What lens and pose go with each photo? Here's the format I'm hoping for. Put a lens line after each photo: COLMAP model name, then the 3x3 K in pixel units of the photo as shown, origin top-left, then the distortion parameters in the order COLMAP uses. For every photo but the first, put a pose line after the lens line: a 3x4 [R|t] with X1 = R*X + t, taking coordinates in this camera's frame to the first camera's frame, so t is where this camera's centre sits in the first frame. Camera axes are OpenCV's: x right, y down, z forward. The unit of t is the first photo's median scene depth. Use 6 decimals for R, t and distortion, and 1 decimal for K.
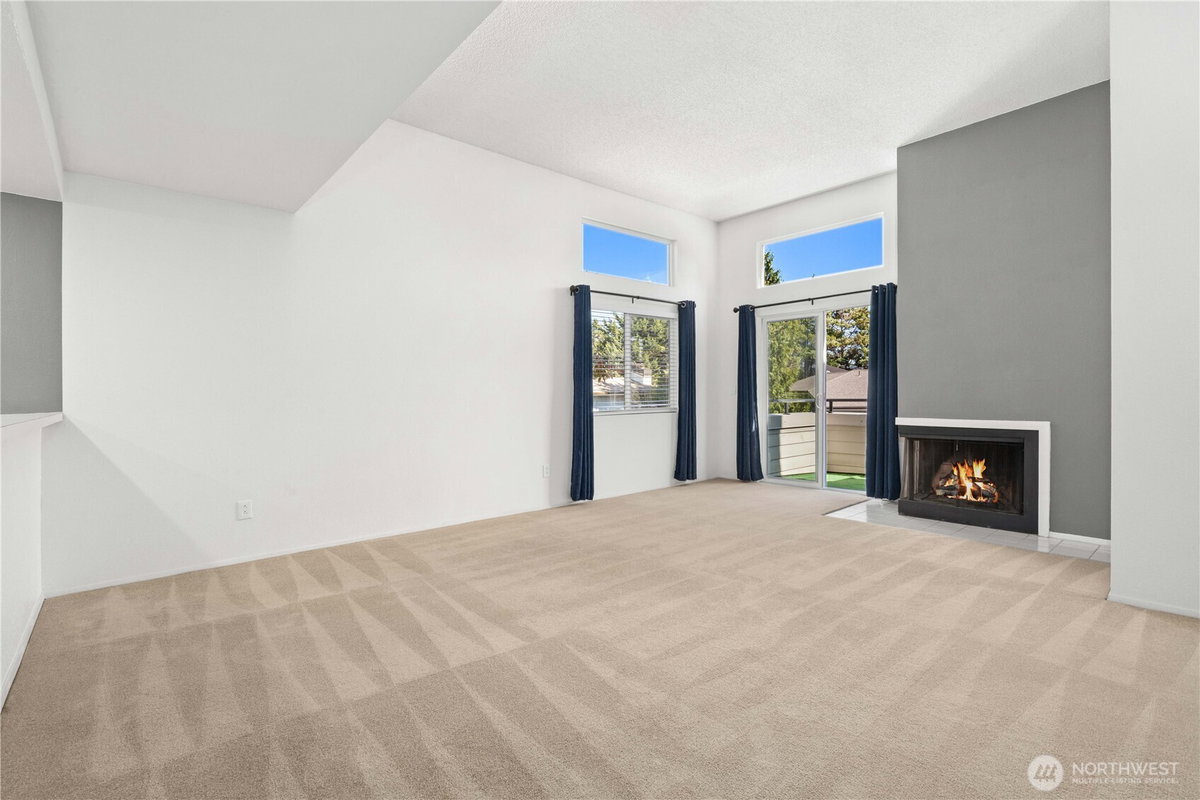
lens RADIAL K [[552.1, 0, 600.9], [0, 552.1, 398.9], [0, 0, 1]] dist [-0.002743, -0.000147]
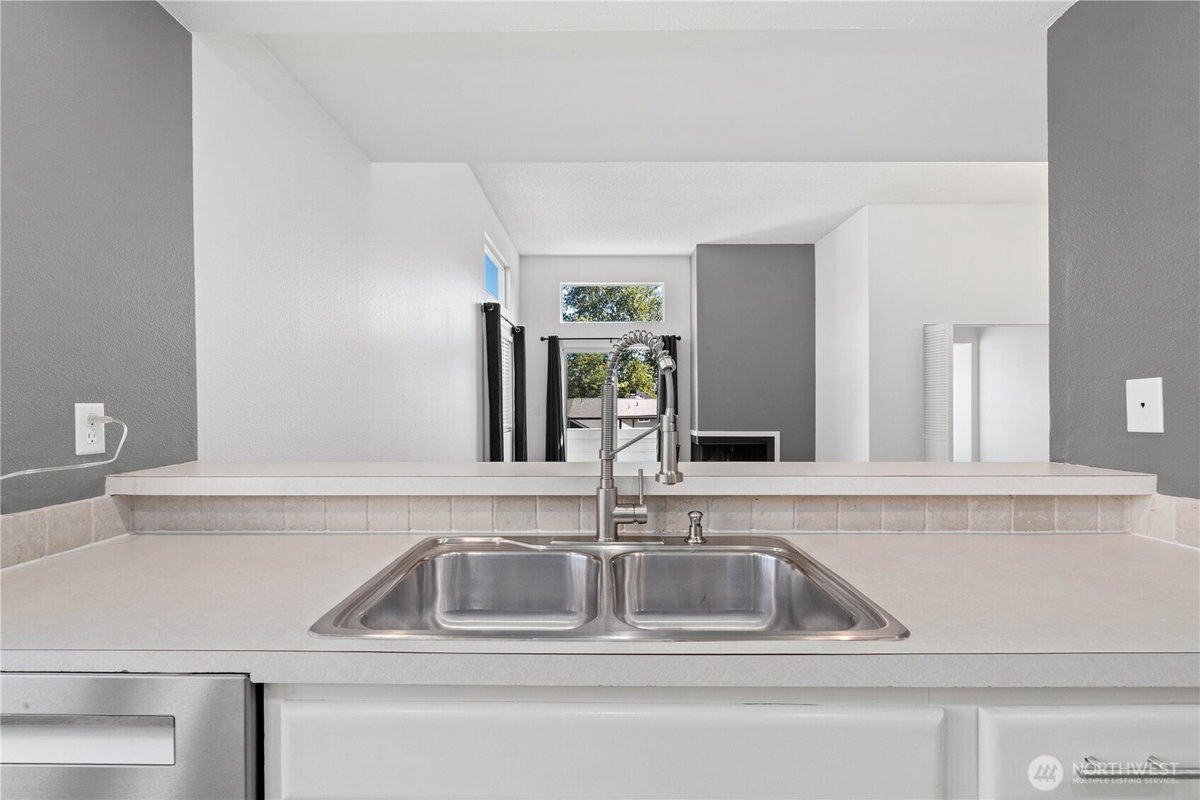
lens RADIAL K [[542.2, 0, 599.2], [0, 542.2, 409.3], [0, 0, 1]] dist [-0.001235, 0.000304]
pose [[0.668740, 0.006112, 0.743471, -0.598904], [-0.000162, 0.999967, -0.008075, -0.010065], [-0.743496, 0.005280, 0.668719, 0.210223]]
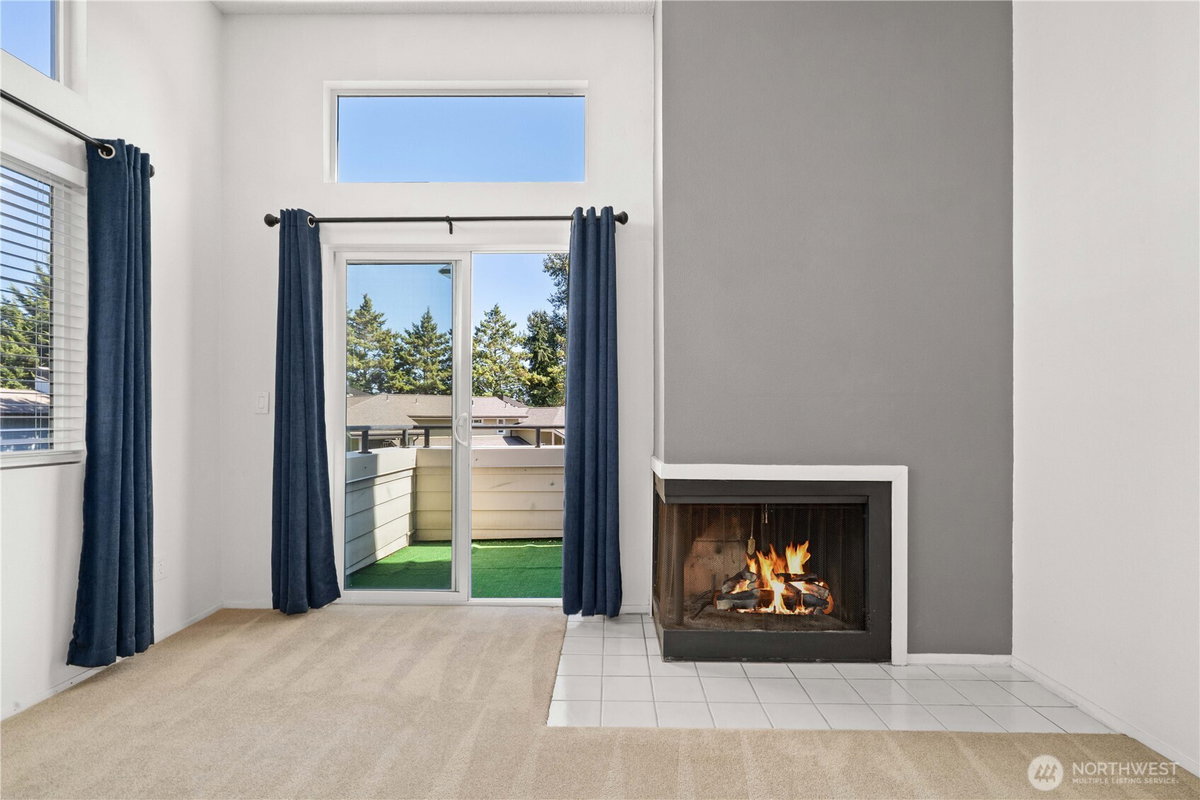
lens RADIAL K [[554.5, 0, 594.5], [0, 554.5, 423.9], [0, 0, 1]] dist [0.001450, 0.000331]
pose [[0.682175, 0.004498, 0.731175, 0.118763], [-0.003448, 0.999990, -0.002935, 0.000177], [-0.731181, -0.000519, 0.682183, 0.616376]]
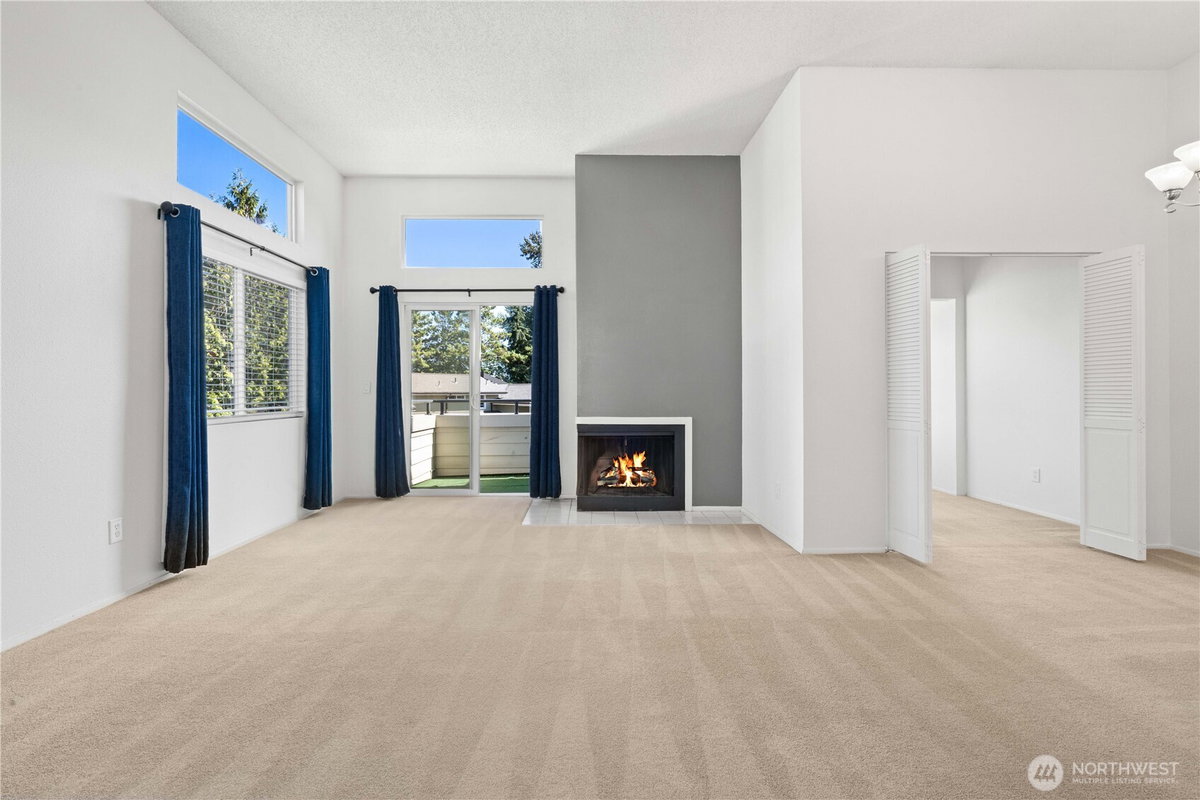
lens RADIAL K [[544.3, 0, 594.8], [0, 544.3, 395.0], [0, 0, 1]] dist [-0.002835, -0.000255]
pose [[0.651454, 0.006985, 0.758656, -0.181713], [0.001466, 0.999944, -0.010465, 0.003552], [-0.758687, 0.007929, 0.651408, 0.272977]]
